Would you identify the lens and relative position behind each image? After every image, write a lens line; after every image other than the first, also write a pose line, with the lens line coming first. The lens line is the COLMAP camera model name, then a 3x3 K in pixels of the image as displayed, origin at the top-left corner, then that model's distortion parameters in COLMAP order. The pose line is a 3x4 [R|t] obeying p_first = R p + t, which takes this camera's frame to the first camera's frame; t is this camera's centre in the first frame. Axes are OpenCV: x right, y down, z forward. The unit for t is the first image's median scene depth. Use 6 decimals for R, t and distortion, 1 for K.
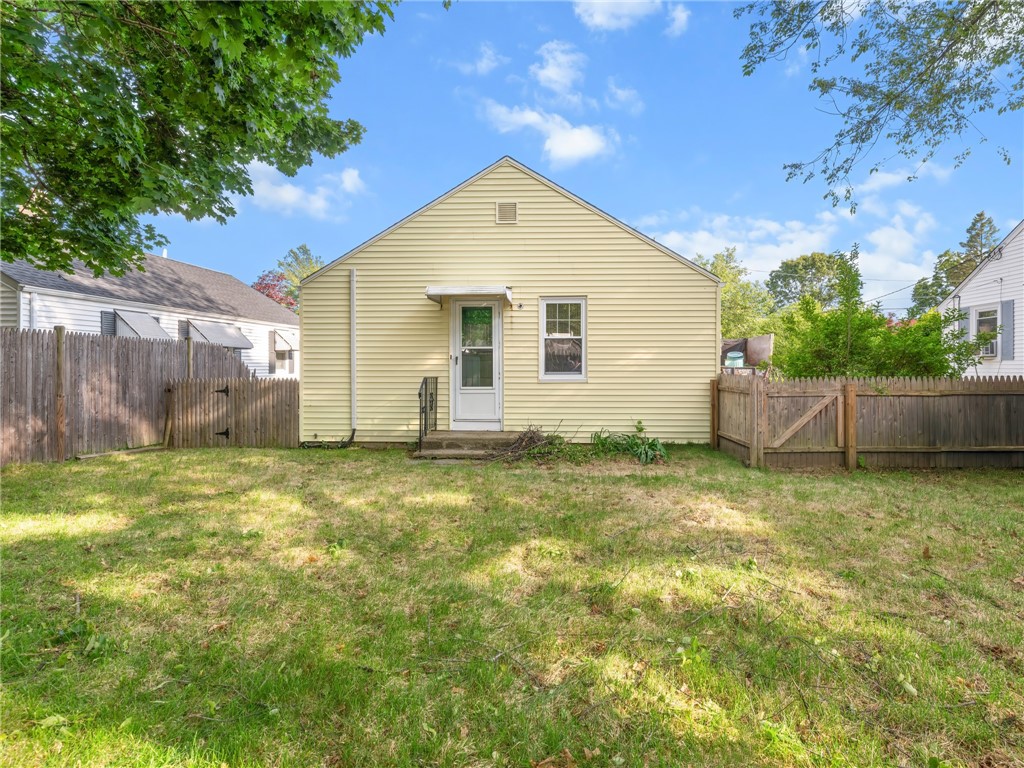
lens RADIAL K [[521.5, 0, 518.1], [0, 521.5, 367.0], [0, 0, 1]] dist [0.000525, -0.000426]
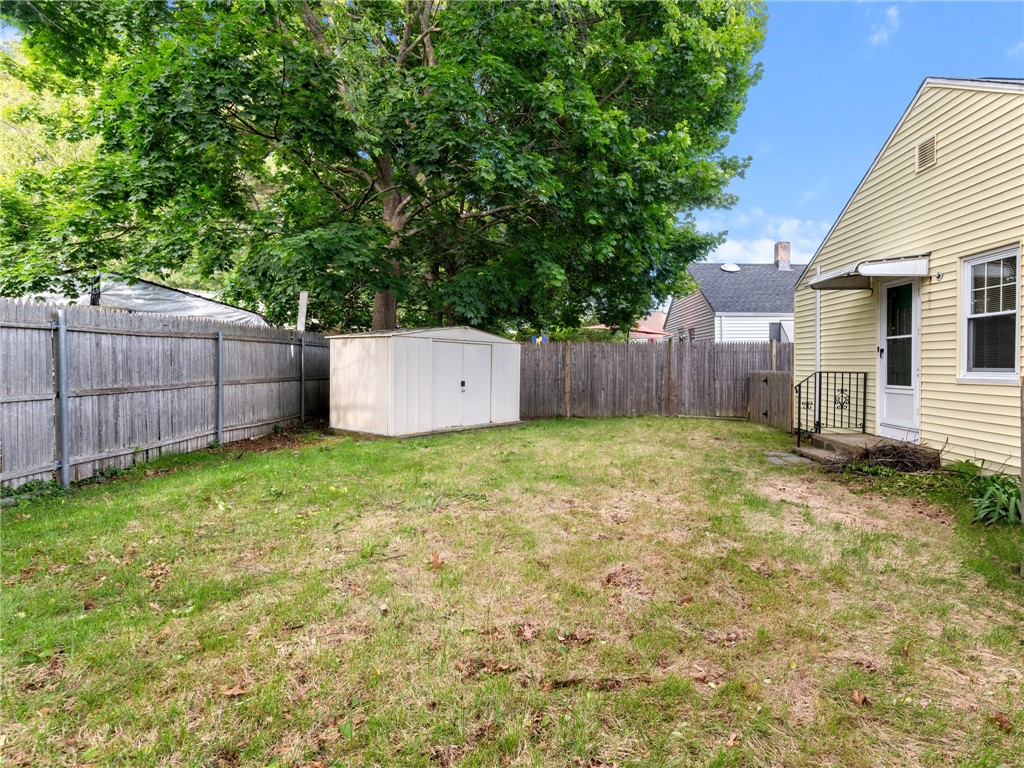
lens RADIAL K [[521.5, 0, 518.1], [0, 521.5, 367.0], [0, 0, 1]] dist [0.000525, -0.000426]
pose [[0.005468, 0.005633, -0.999969, 0.720694], [-0.008571, 0.999948, 0.005586, 0.009221], [0.999948, 0.008540, 0.005516, 0.413685]]
